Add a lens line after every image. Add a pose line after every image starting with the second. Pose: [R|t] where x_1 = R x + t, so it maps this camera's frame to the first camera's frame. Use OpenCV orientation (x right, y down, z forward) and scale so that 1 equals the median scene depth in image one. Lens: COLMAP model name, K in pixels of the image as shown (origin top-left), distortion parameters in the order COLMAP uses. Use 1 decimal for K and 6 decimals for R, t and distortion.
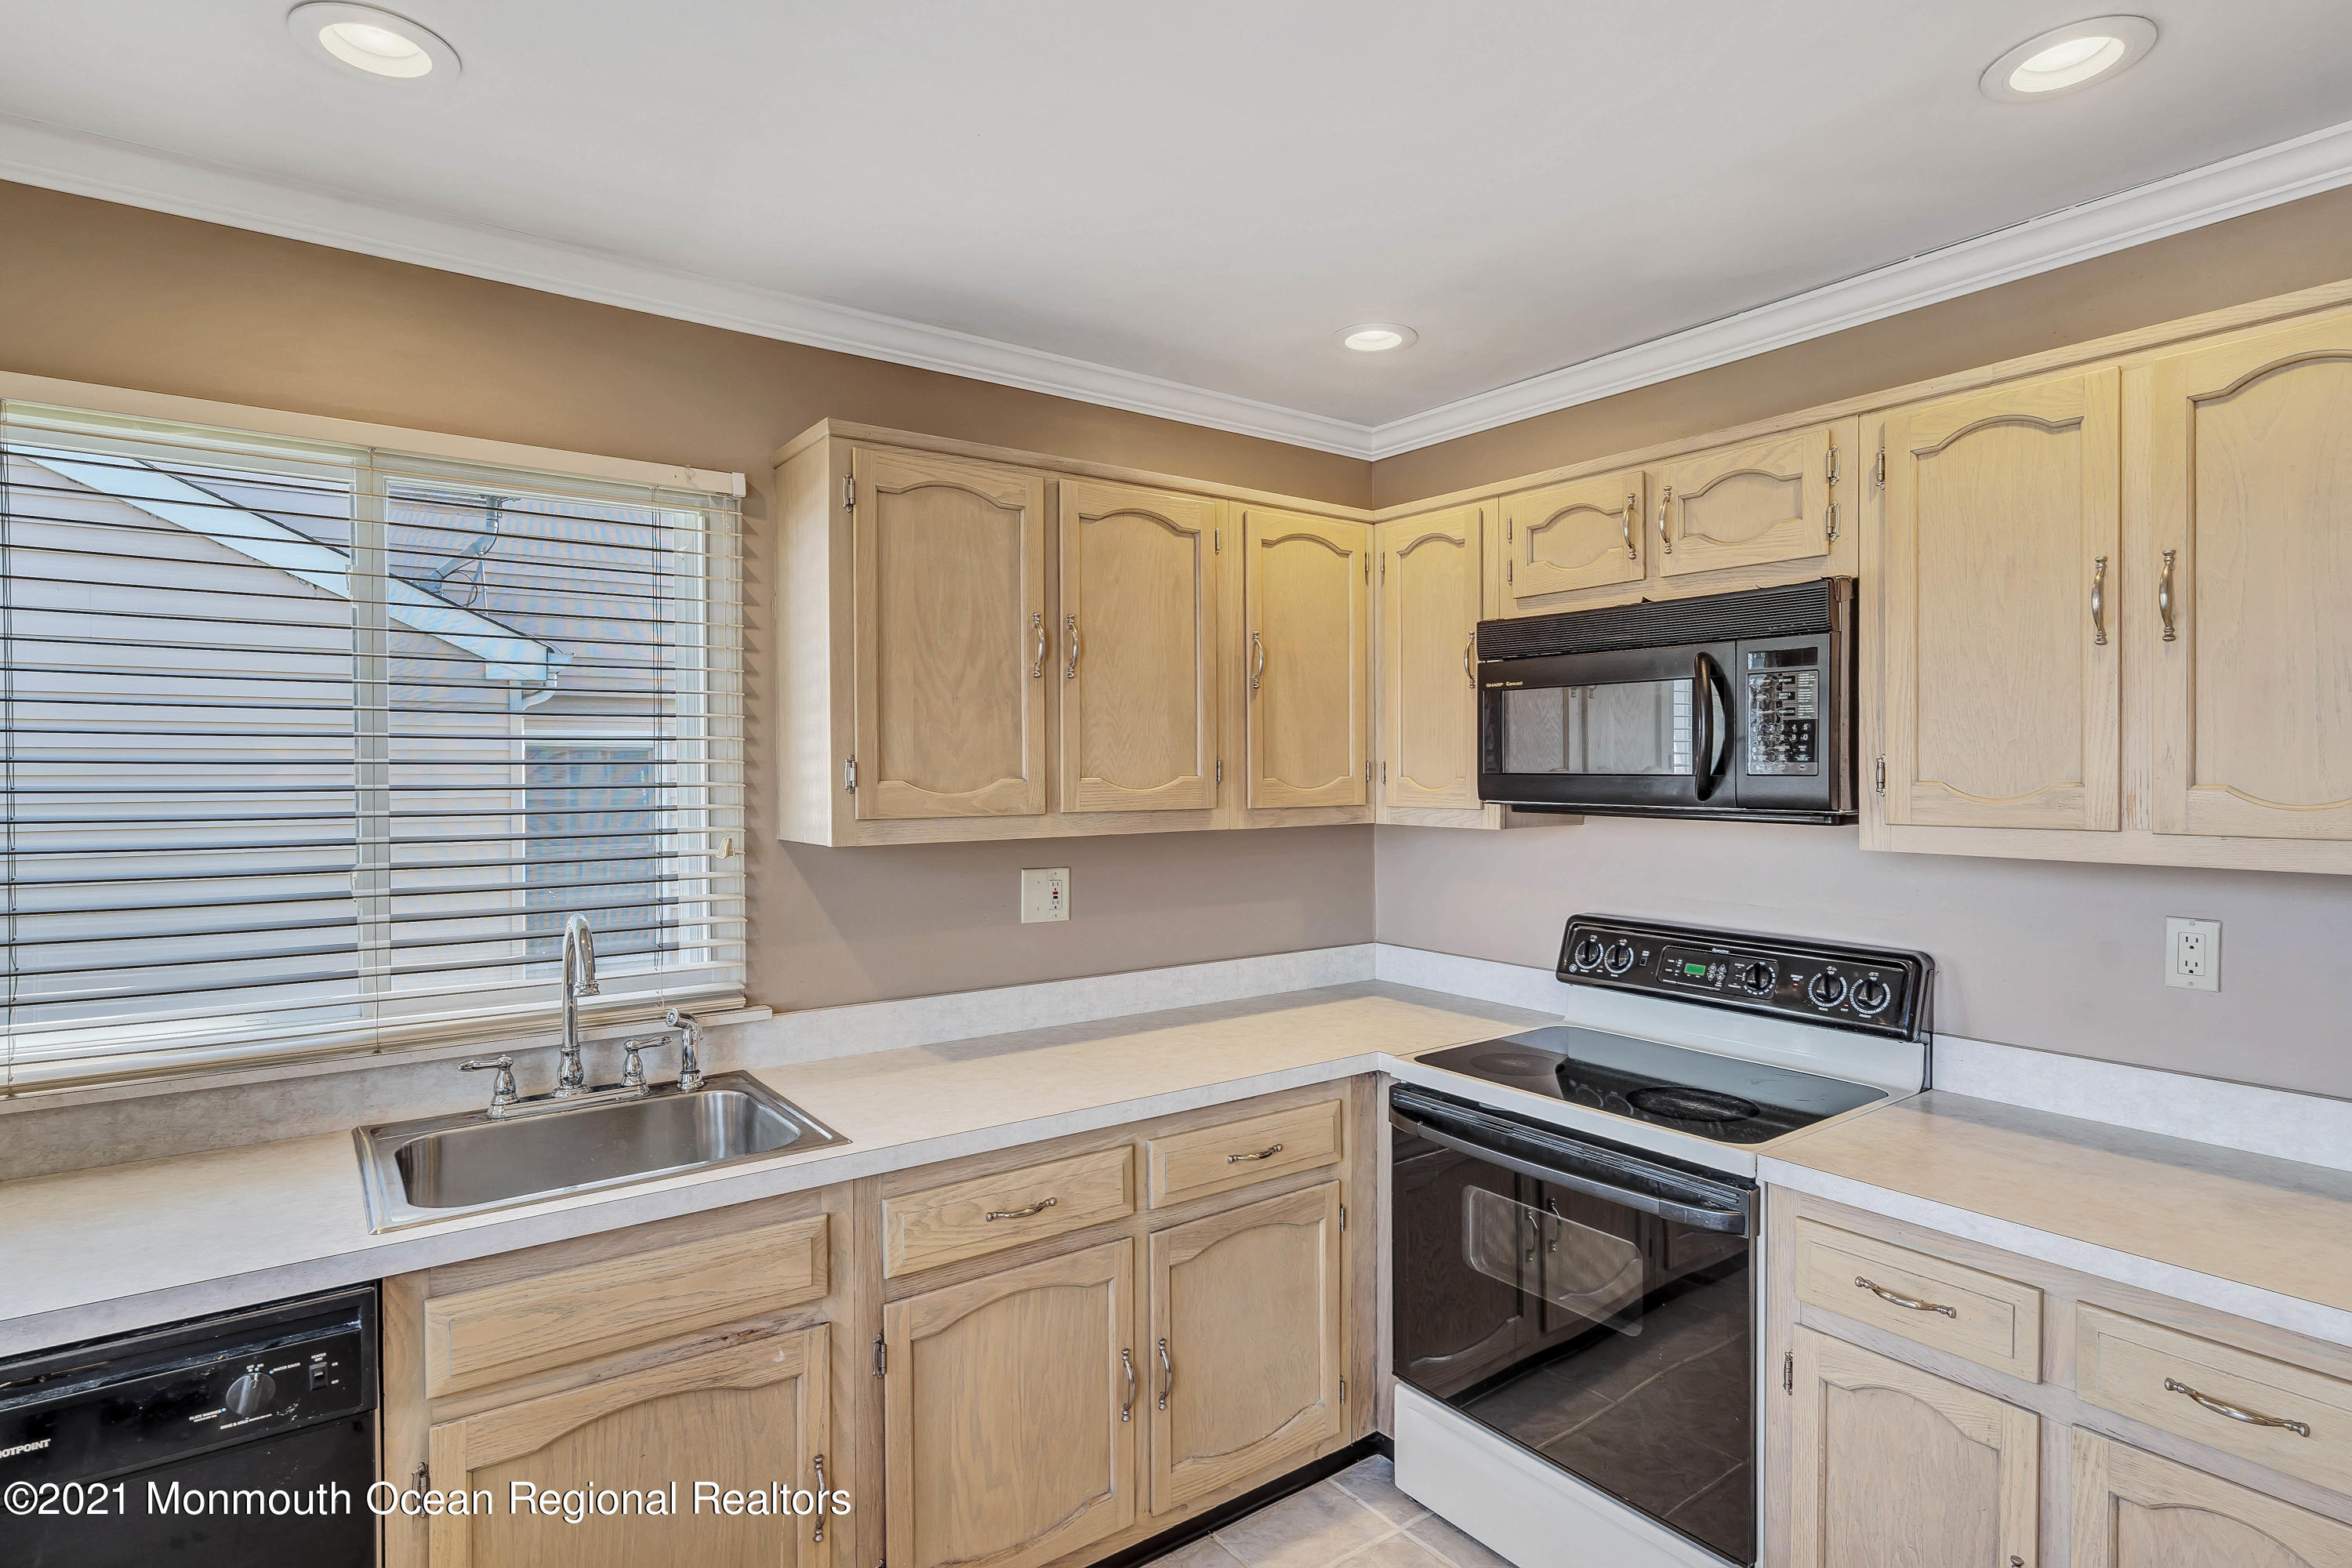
lens RADIAL K [[1204.1, 0, 1164.6], [0, 1204.1, 785.0], [0, 0, 1]] dist [-0.004630, 0.003377]
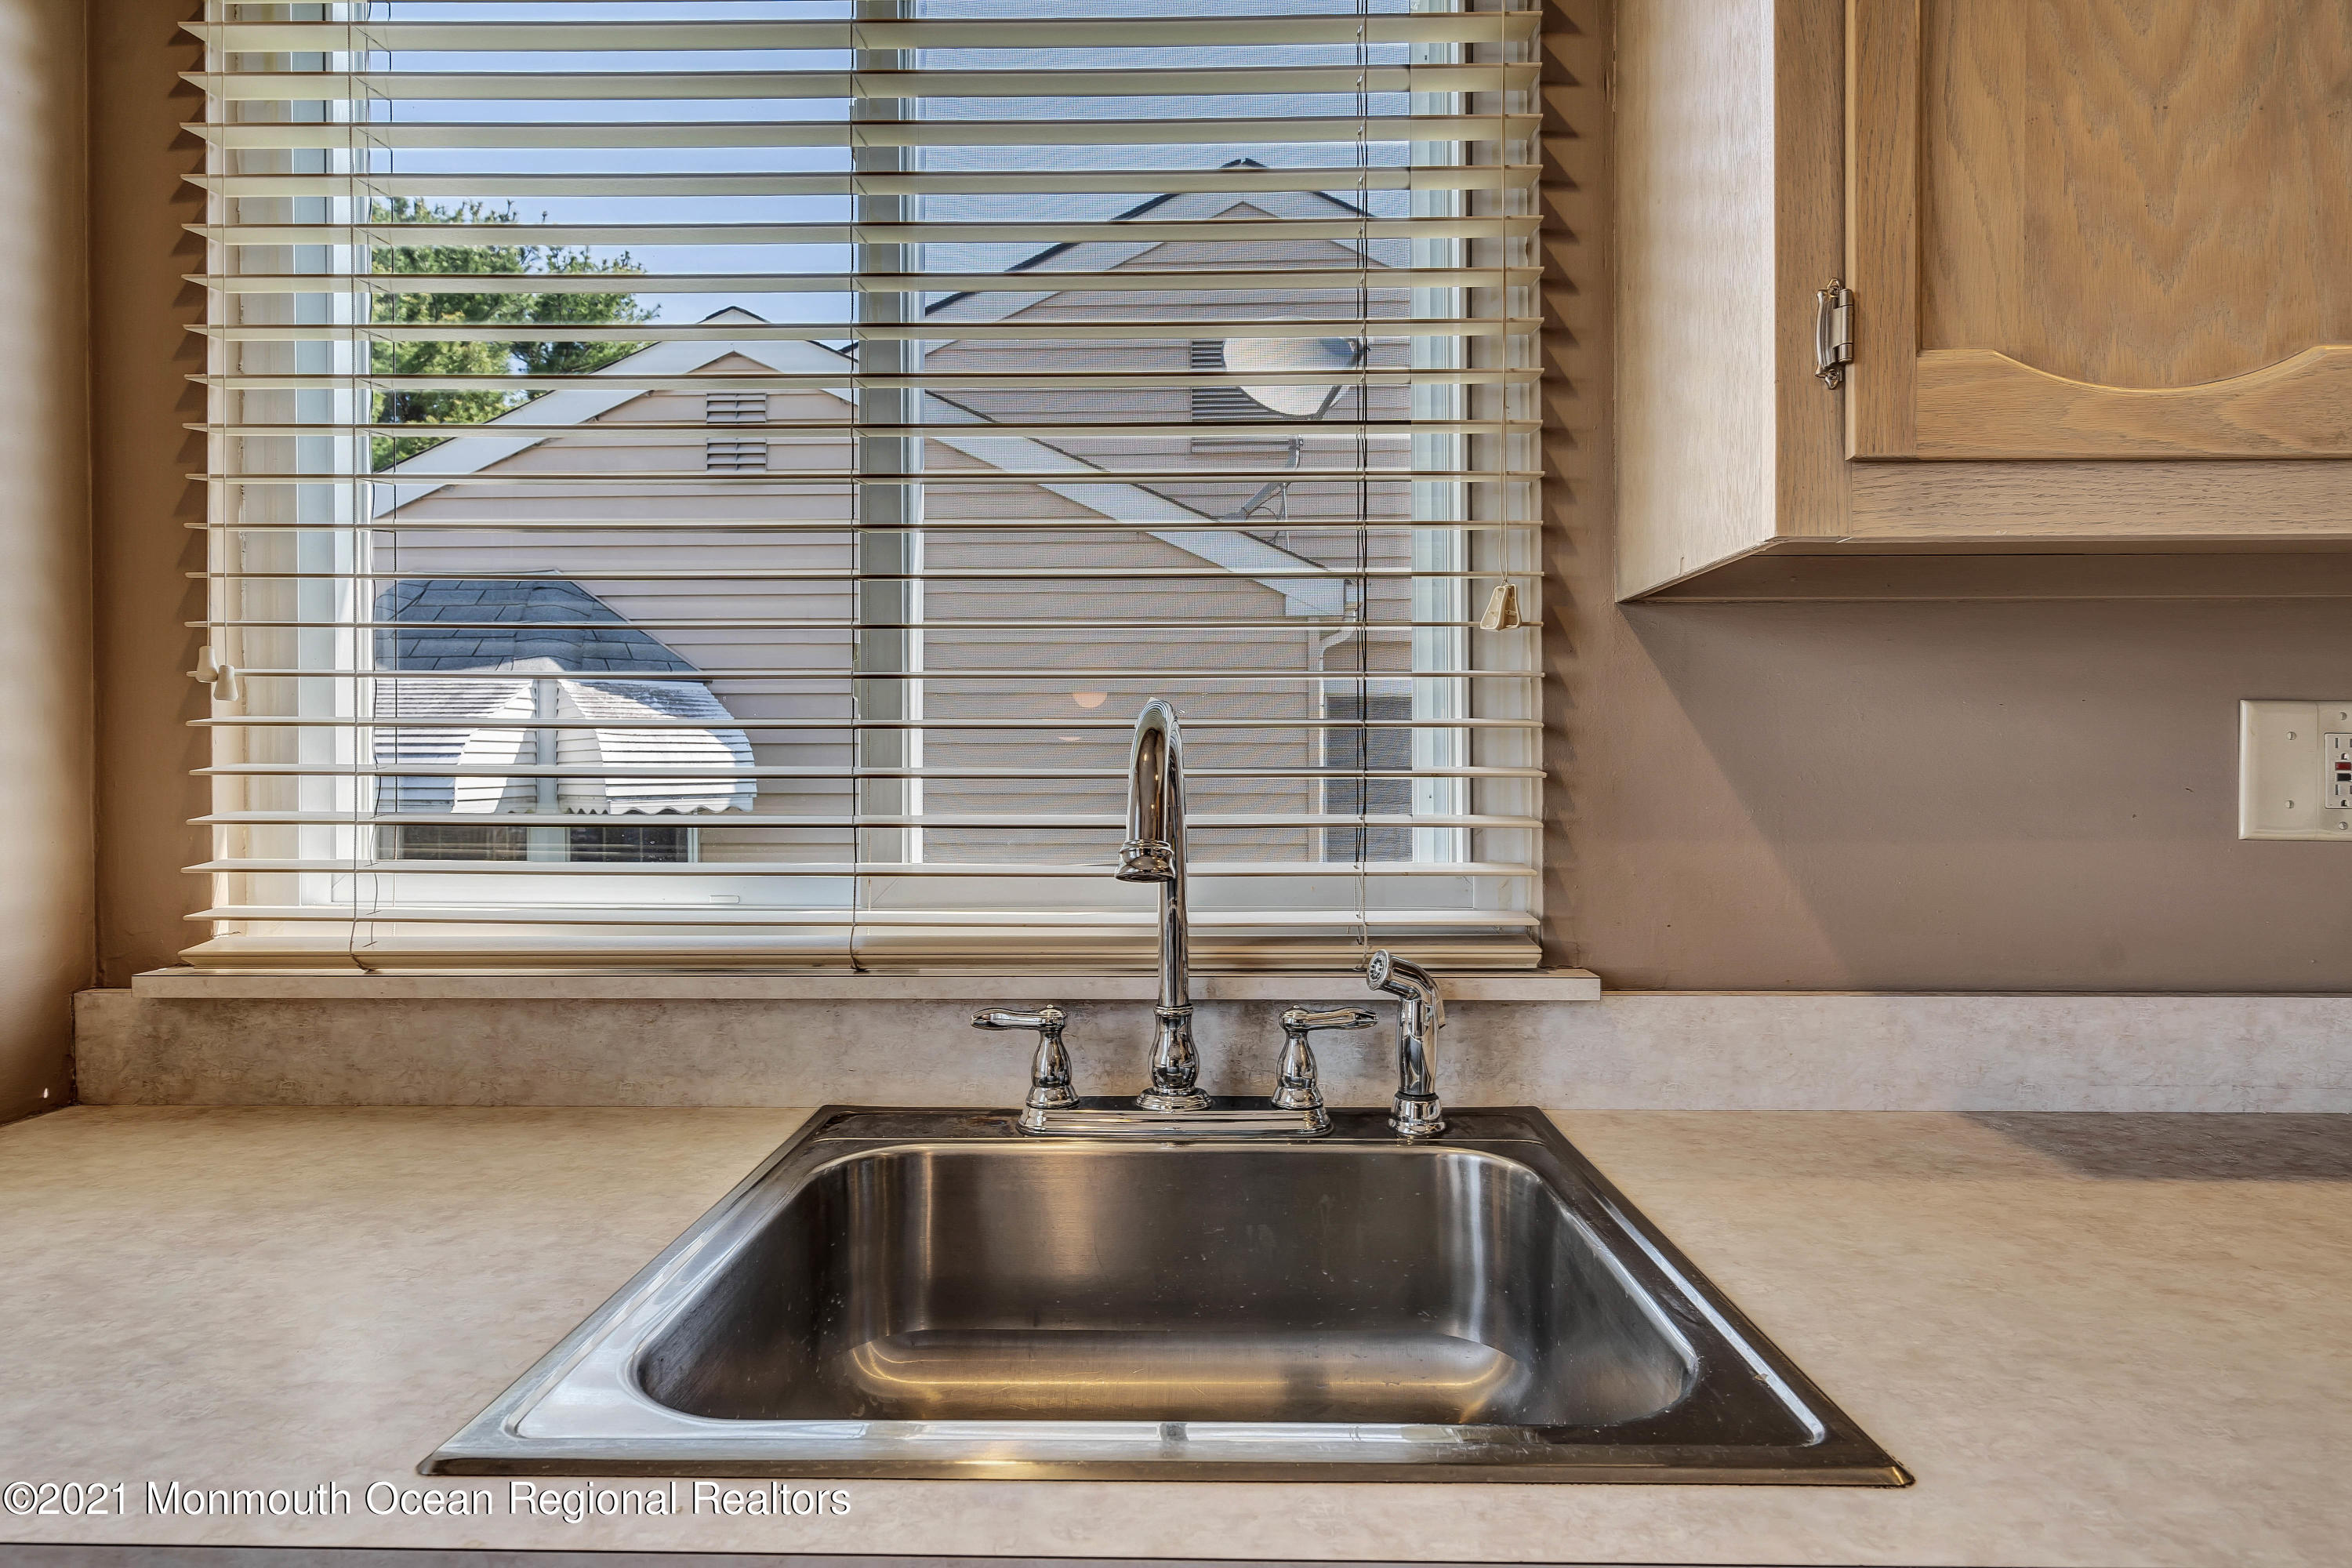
lens RADIAL K [[1204.1, 0, 1181.0], [0, 1204.1, 773.1], [0, 0, 1]] dist [-0.004630, 0.003377]
pose [[0.800624, 0.005492, -0.599141, -0.198645], [-0.009857, 0.999943, -0.004007, 0.122174], [0.599086, 0.009114, 0.800633, 0.594072]]
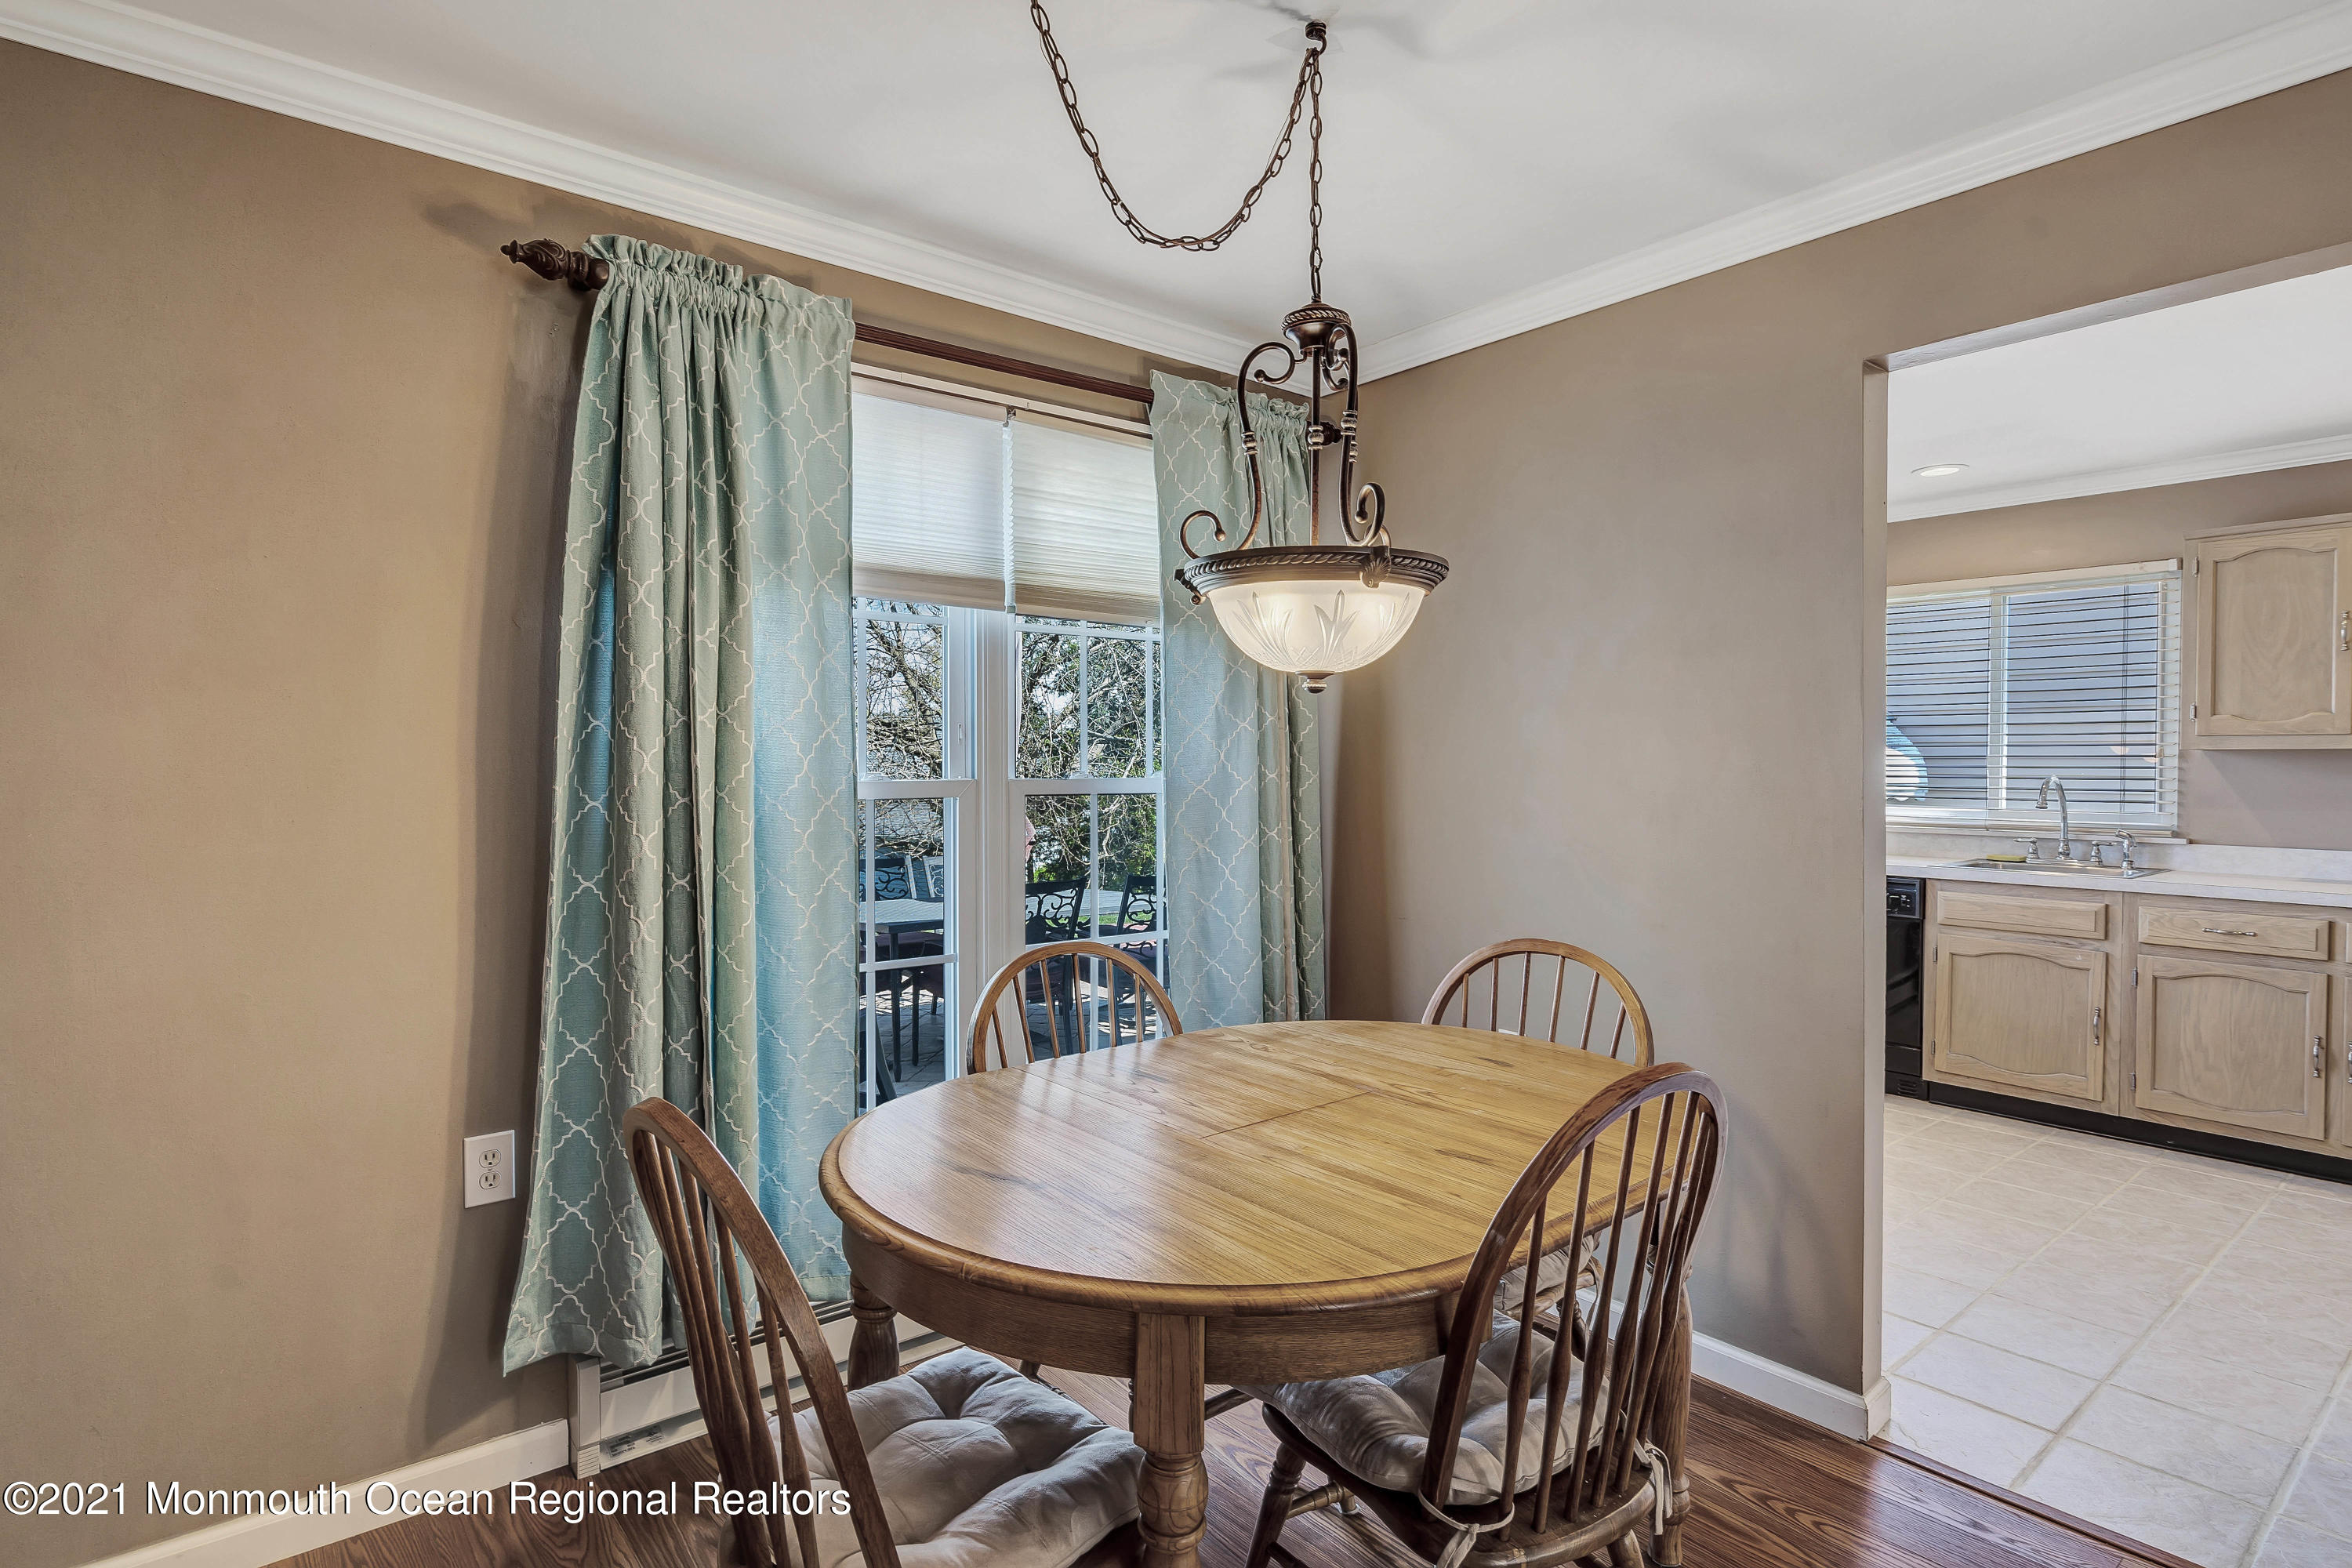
lens RADIAL K [[1204.1, 0, 1183.8], [0, 1204.1, 783.2], [0, 0, 1]] dist [-0.004630, 0.003377]
pose [[0.062195, 0.022374, -0.997813, 1.553914], [-0.019162, 0.999591, 0.021219, 0.094433], [0.997880, 0.017800, 0.062598, -0.735285]]
